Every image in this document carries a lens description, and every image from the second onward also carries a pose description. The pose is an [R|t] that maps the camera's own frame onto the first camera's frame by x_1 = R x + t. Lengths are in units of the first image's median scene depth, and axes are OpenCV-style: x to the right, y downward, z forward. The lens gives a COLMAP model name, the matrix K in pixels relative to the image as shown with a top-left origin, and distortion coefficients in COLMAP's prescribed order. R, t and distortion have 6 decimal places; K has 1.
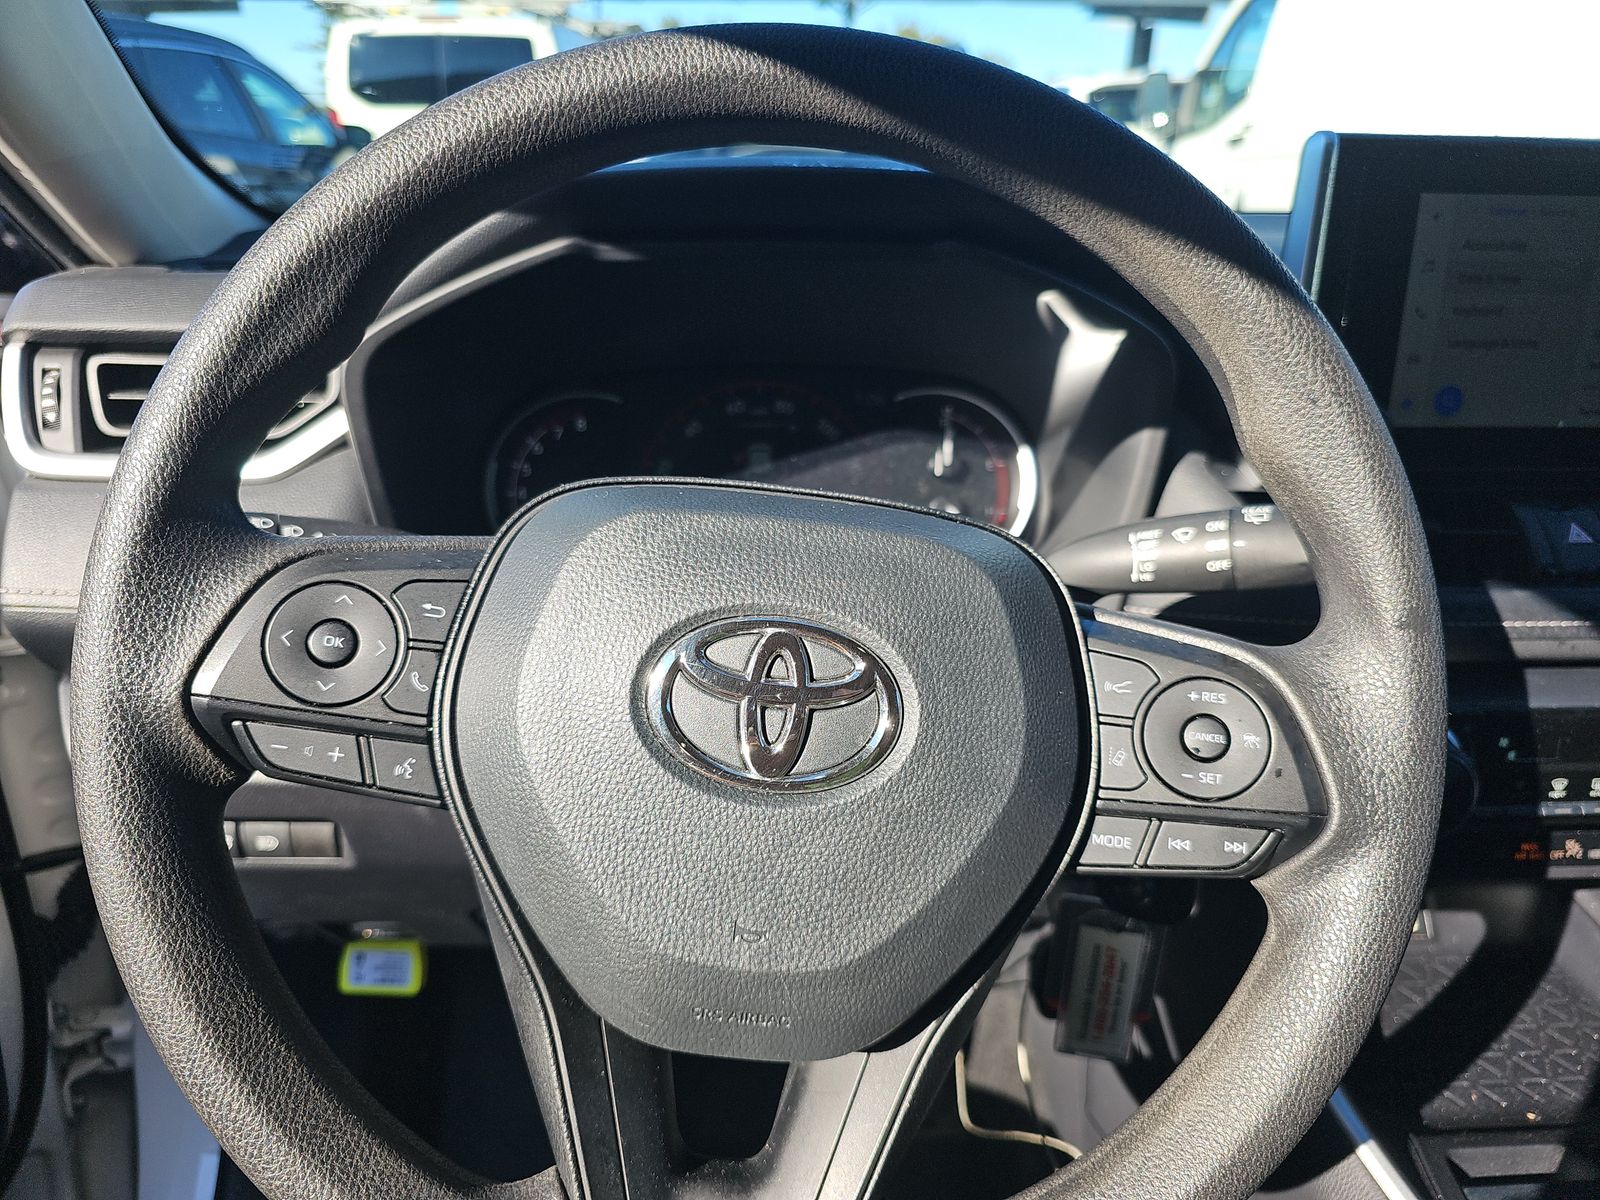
lens RADIAL K [[1089.2, 0, 800.0], [0, 1089.2, 600.0], [0, 0, 1]] dist [0.007647, -0.028684]
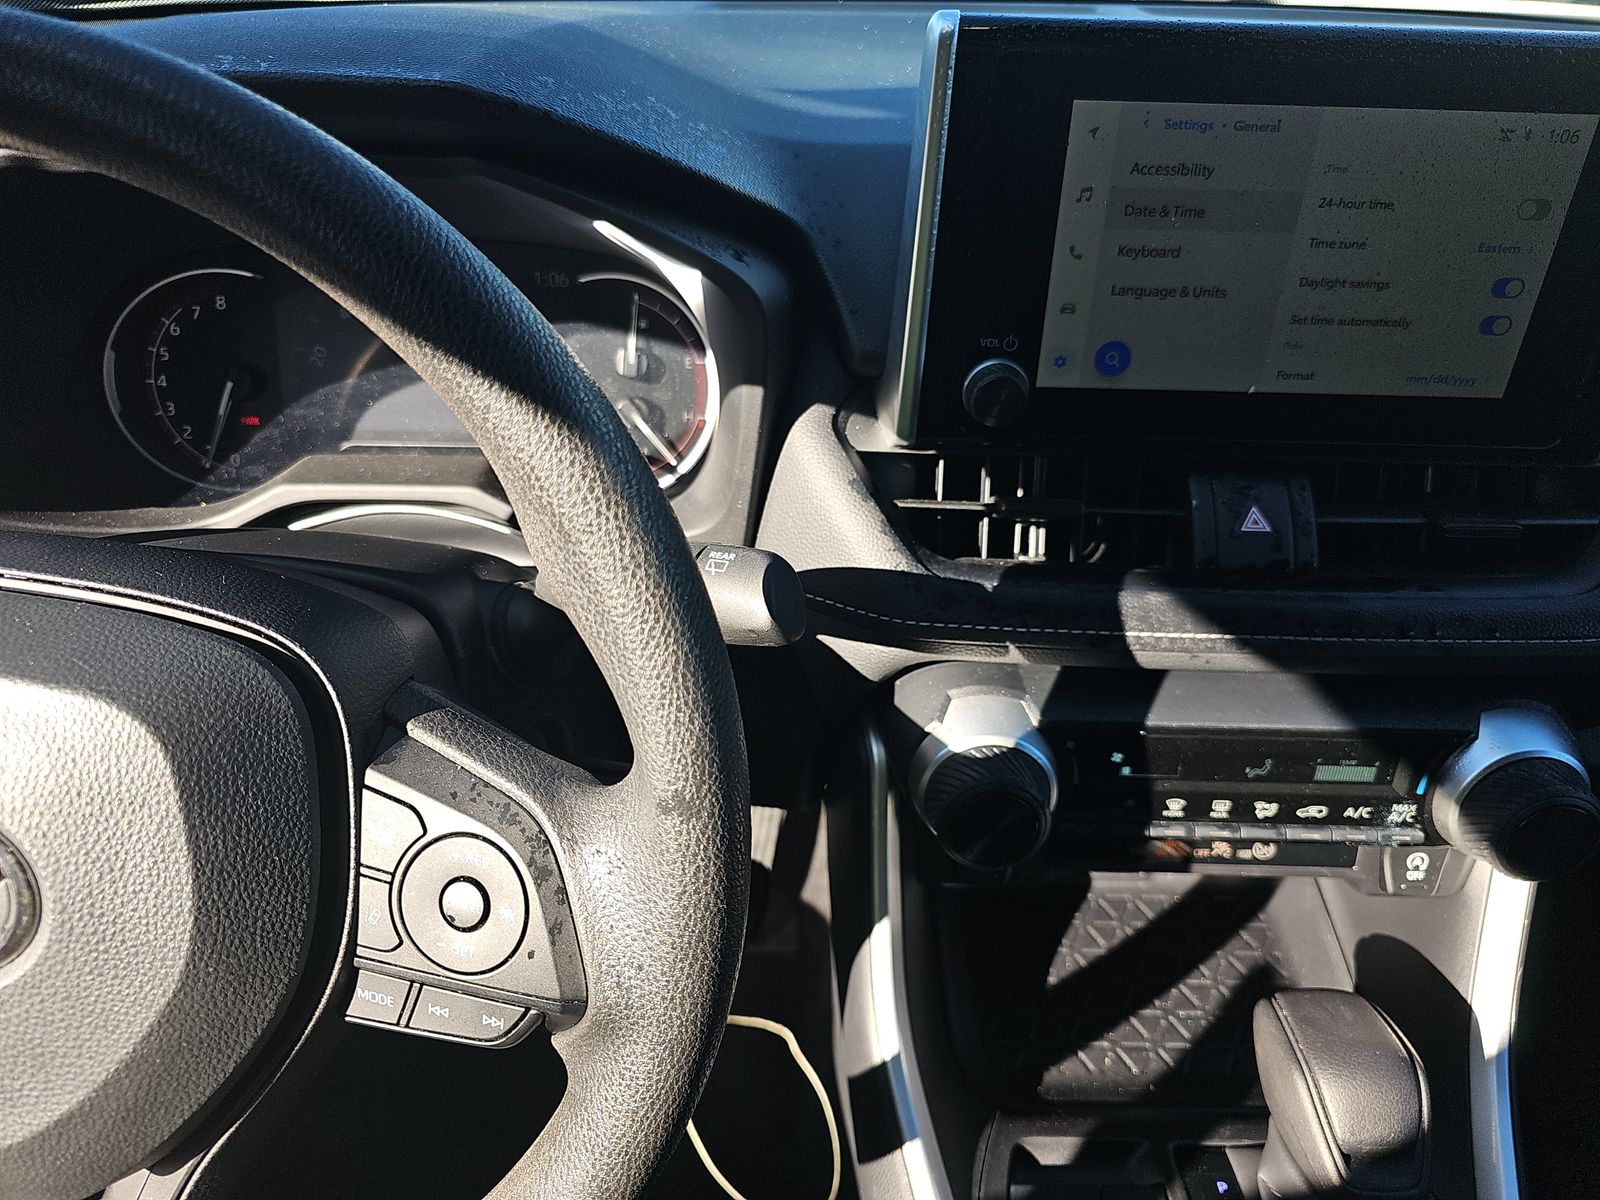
lens RADIAL K [[1083.9, 0, 800.0], [0, 1083.9, 600.0], [0, 0, 1]] dist [0.004860, -0.003504]
pose [[0.998053, 0.044000, -0.044206, 0.418747], [-0.031896, 0.969126, 0.244495, -0.207148], [0.053599, -0.242609, 0.968642, 0.145855]]
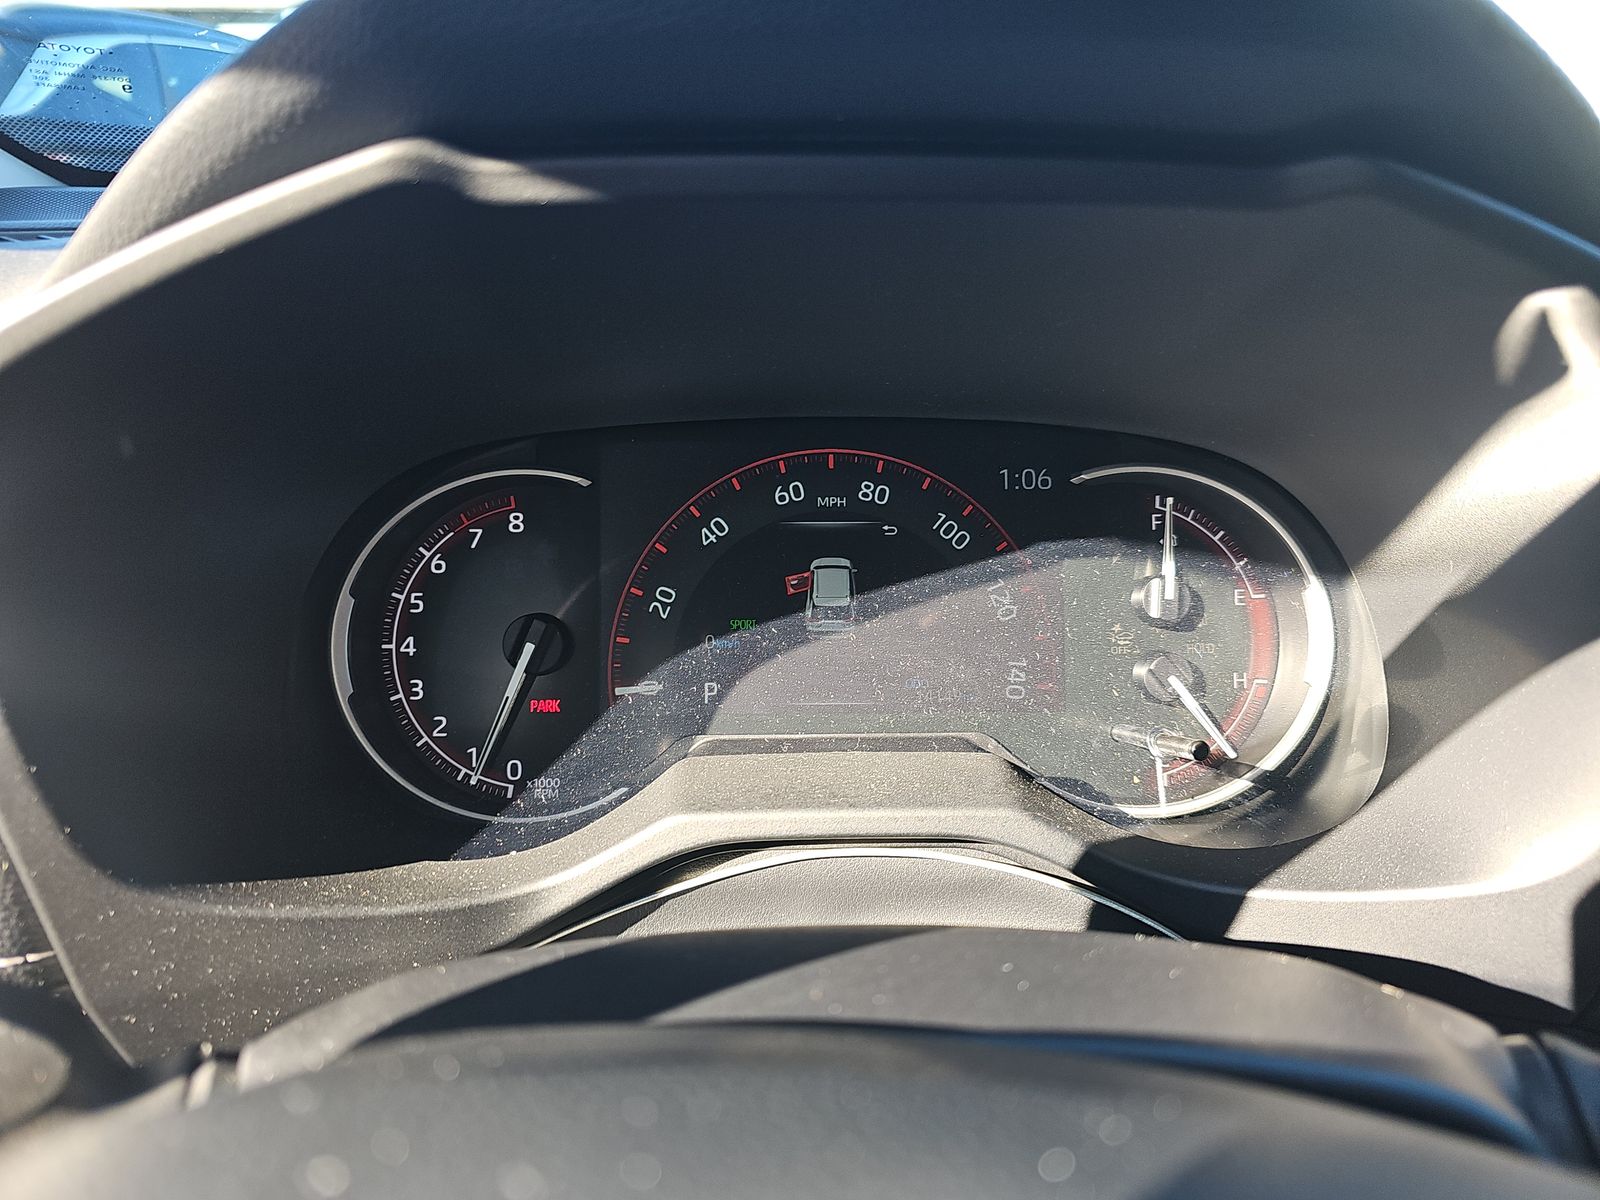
lens RADIAL K [[1108.5, 0, 800.0], [0, 1108.5, 600.0], [0, 0, 1]] dist [0.005927, 0.000119]
pose [[0.999605, 0.010314, -0.026142, -0.050157], [-0.010669, 0.999852, -0.013484, -0.151153], [0.025999, 0.013758, 0.999567, 0.563962]]
